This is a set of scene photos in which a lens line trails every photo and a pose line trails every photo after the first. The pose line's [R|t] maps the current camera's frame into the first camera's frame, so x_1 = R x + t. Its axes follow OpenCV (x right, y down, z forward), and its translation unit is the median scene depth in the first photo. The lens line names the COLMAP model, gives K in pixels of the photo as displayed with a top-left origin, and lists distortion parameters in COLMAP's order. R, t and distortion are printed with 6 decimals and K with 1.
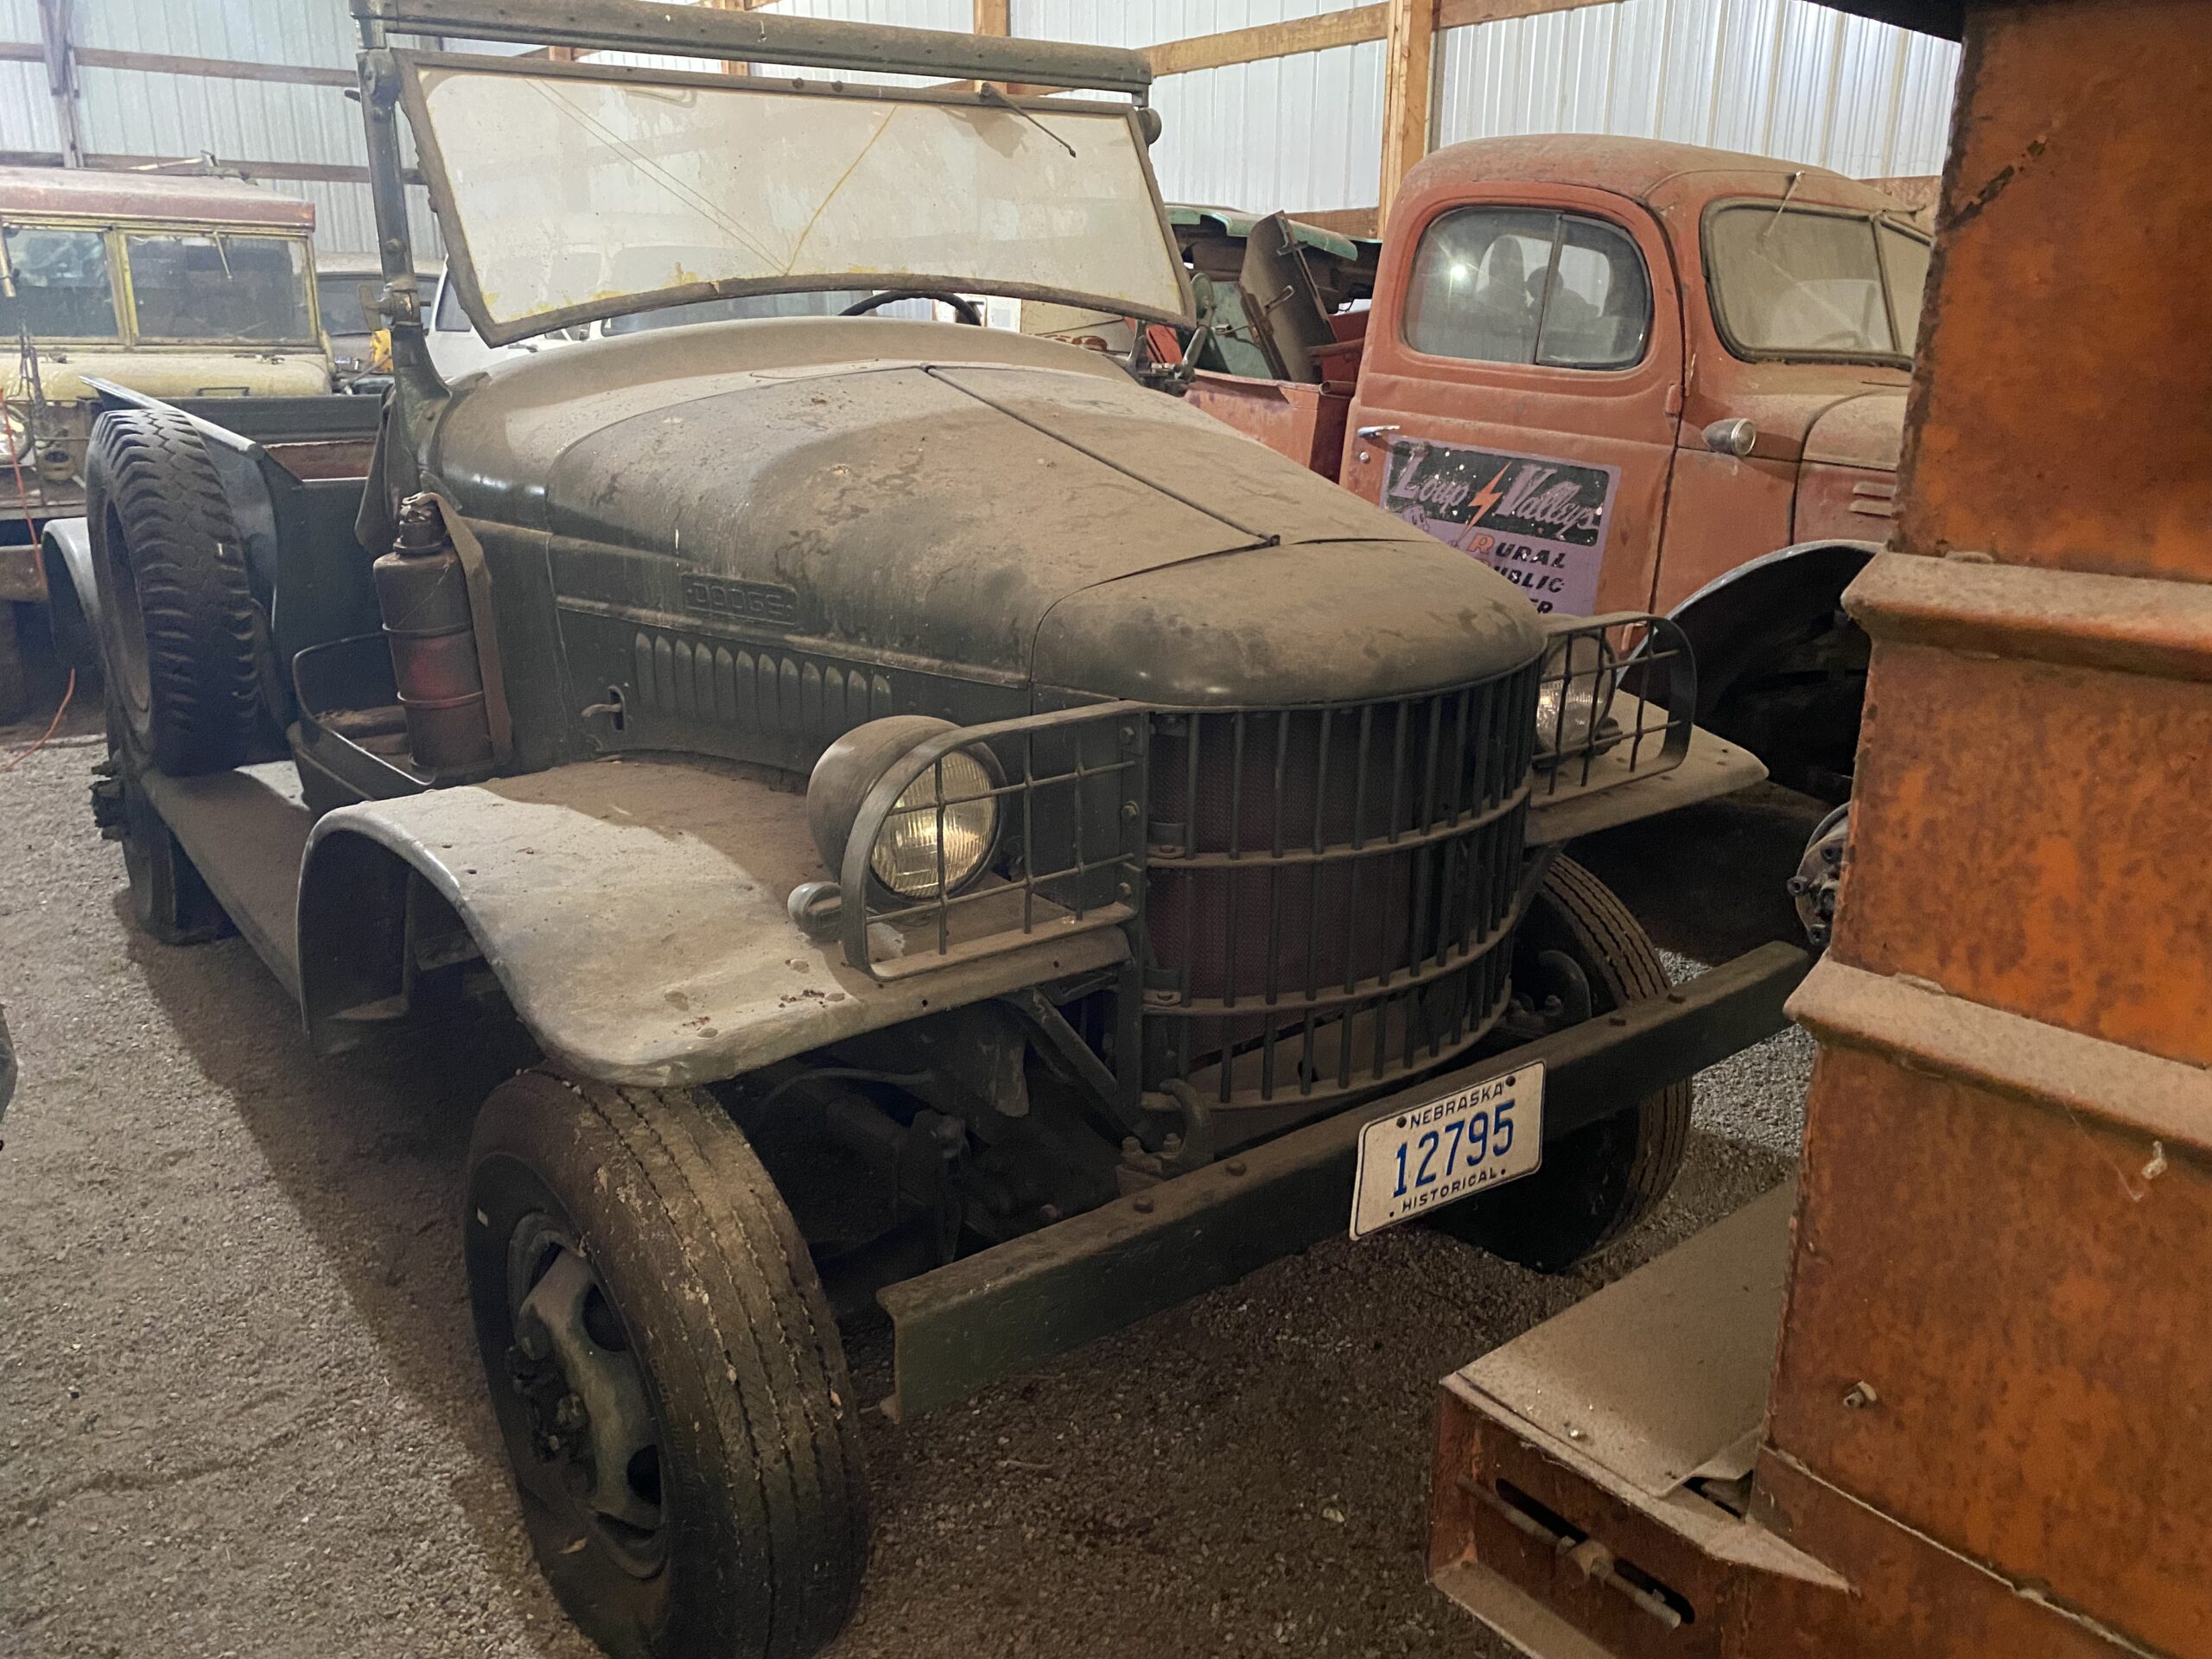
lens RADIAL K [[1674.5, 0, 1102.7], [0, 1674.5, 834.1], [0, 0, 1]] dist [0.031671, -0.028819]
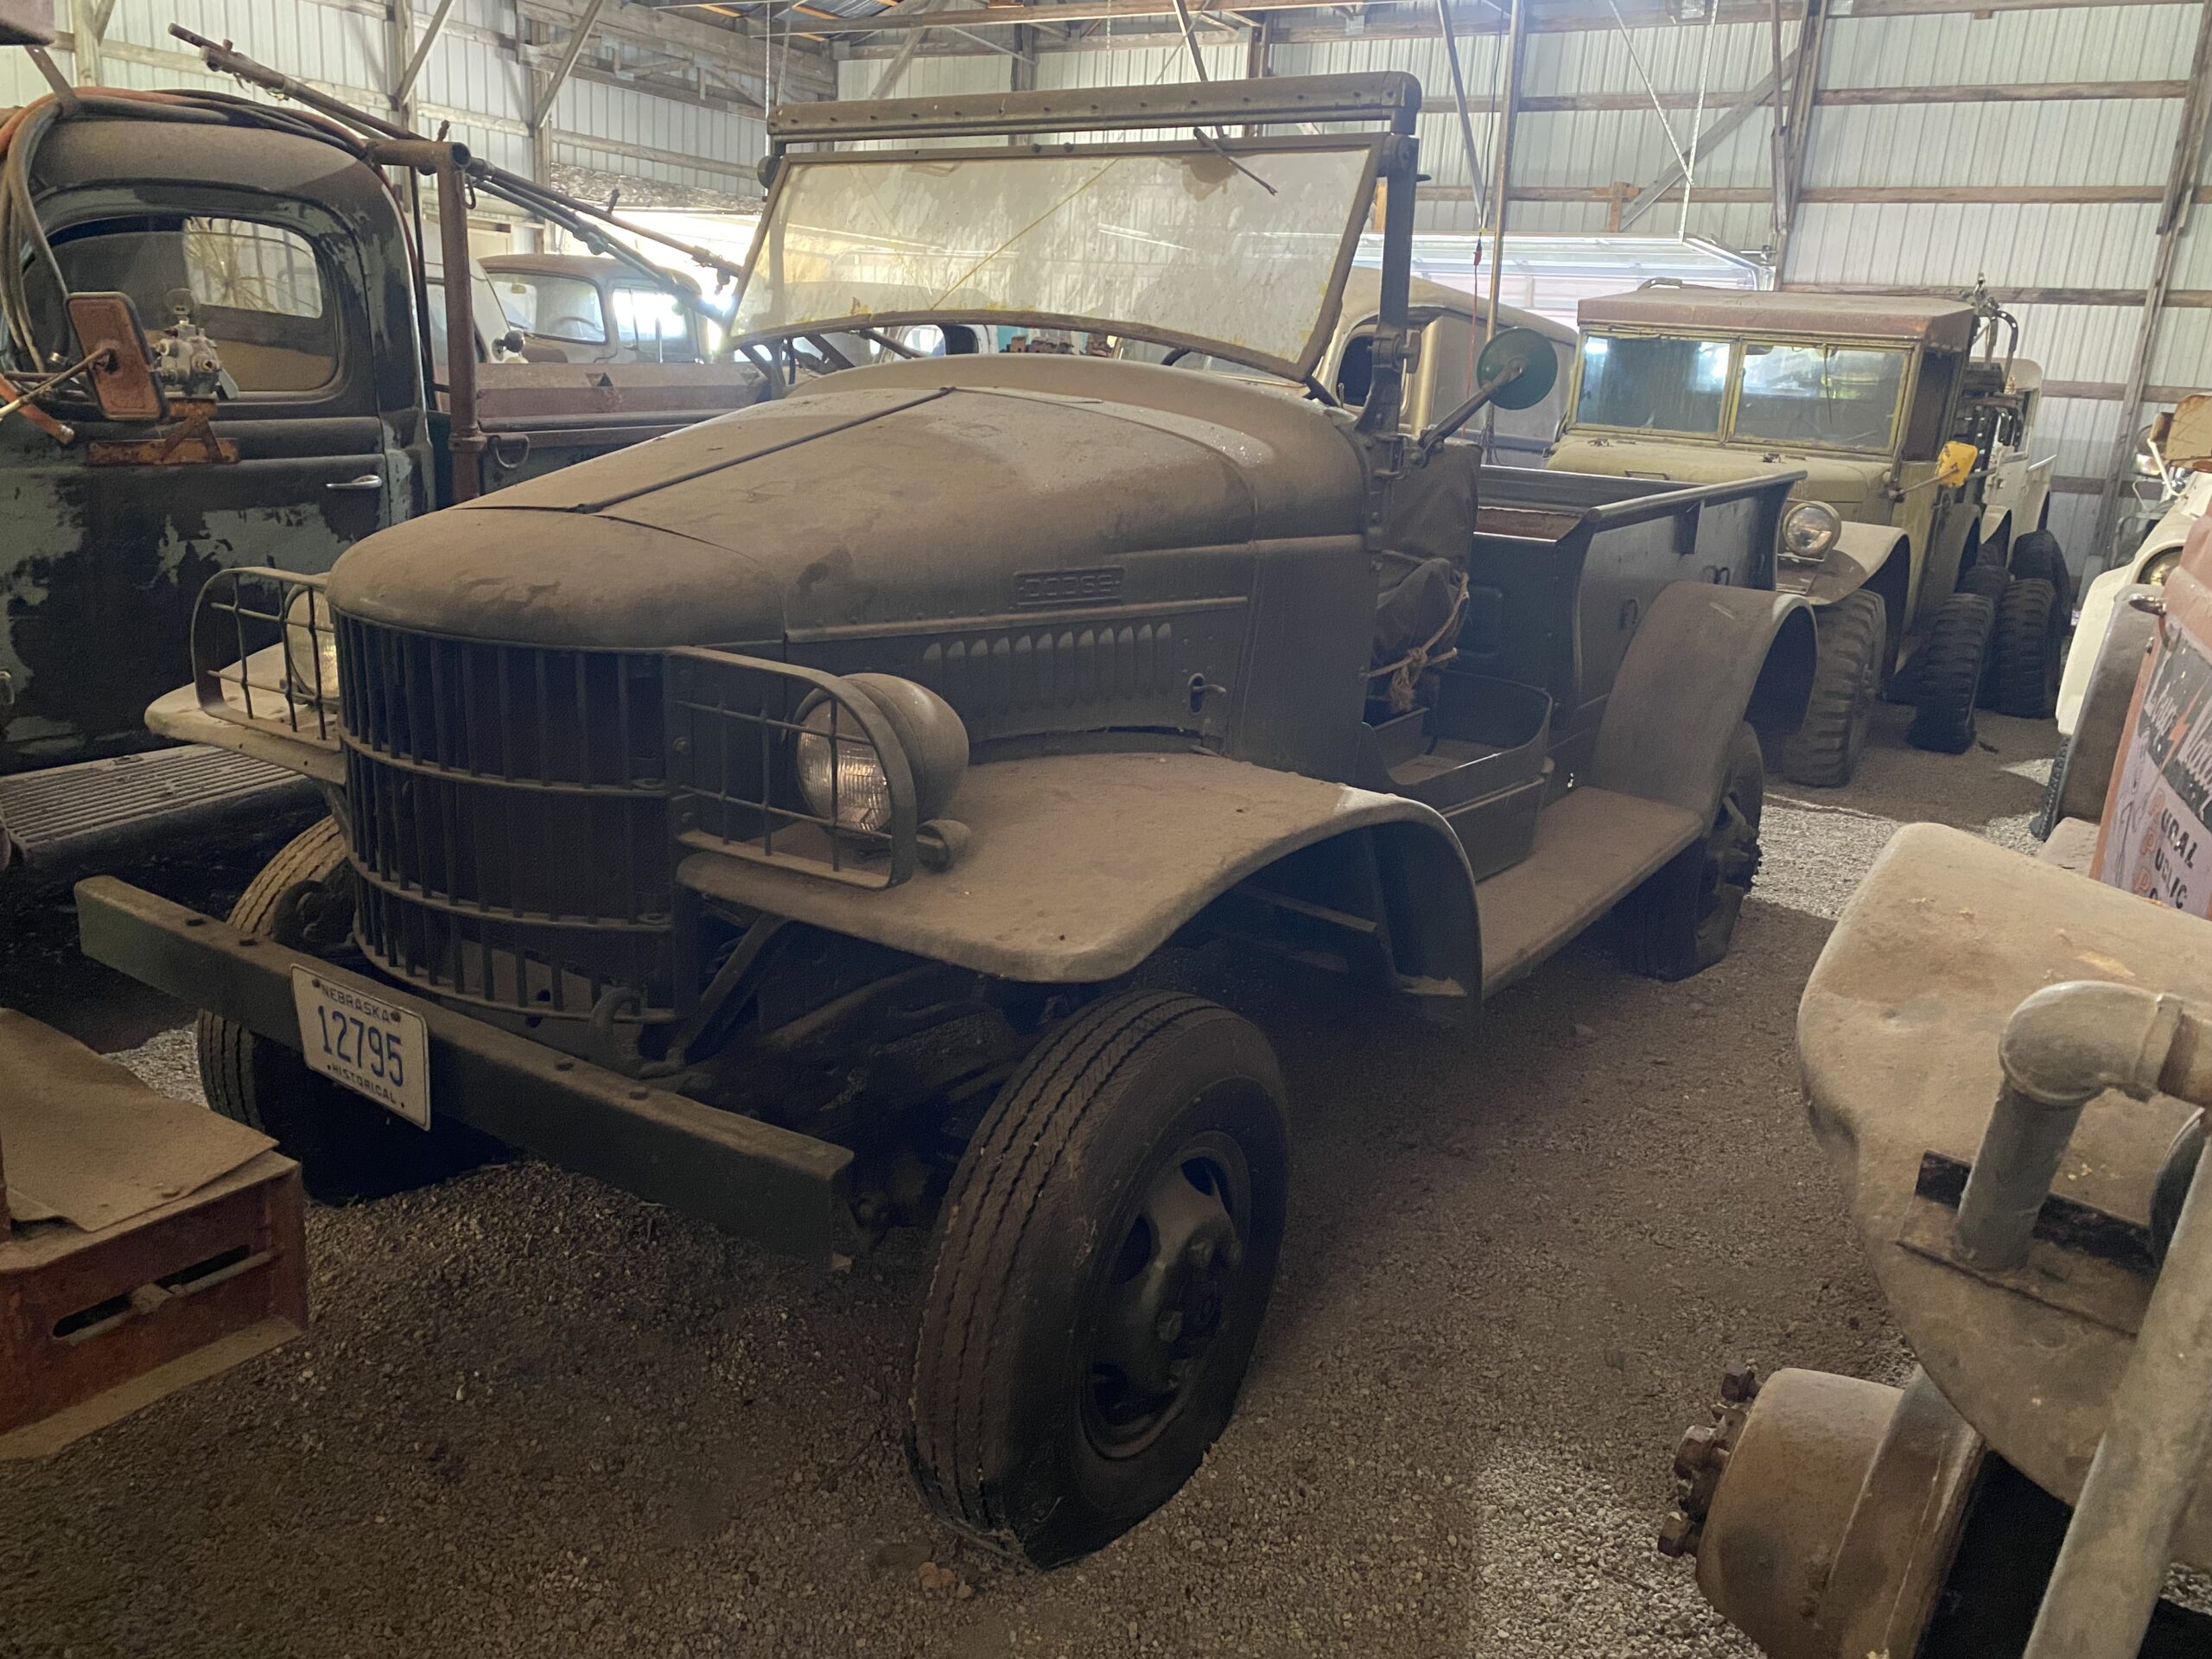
lens RADIAL K [[1698.9, 0, 1102.2], [0, 1698.9, 833.4], [0, 0, 1]] dist [-0.044728, 0.066132]
pose [[0.347041, 0.263866, -0.899965, 1.152839], [-0.337370, 0.930490, 0.142720, -0.226900], [0.875068, 0.254091, 0.411939, 0.807265]]
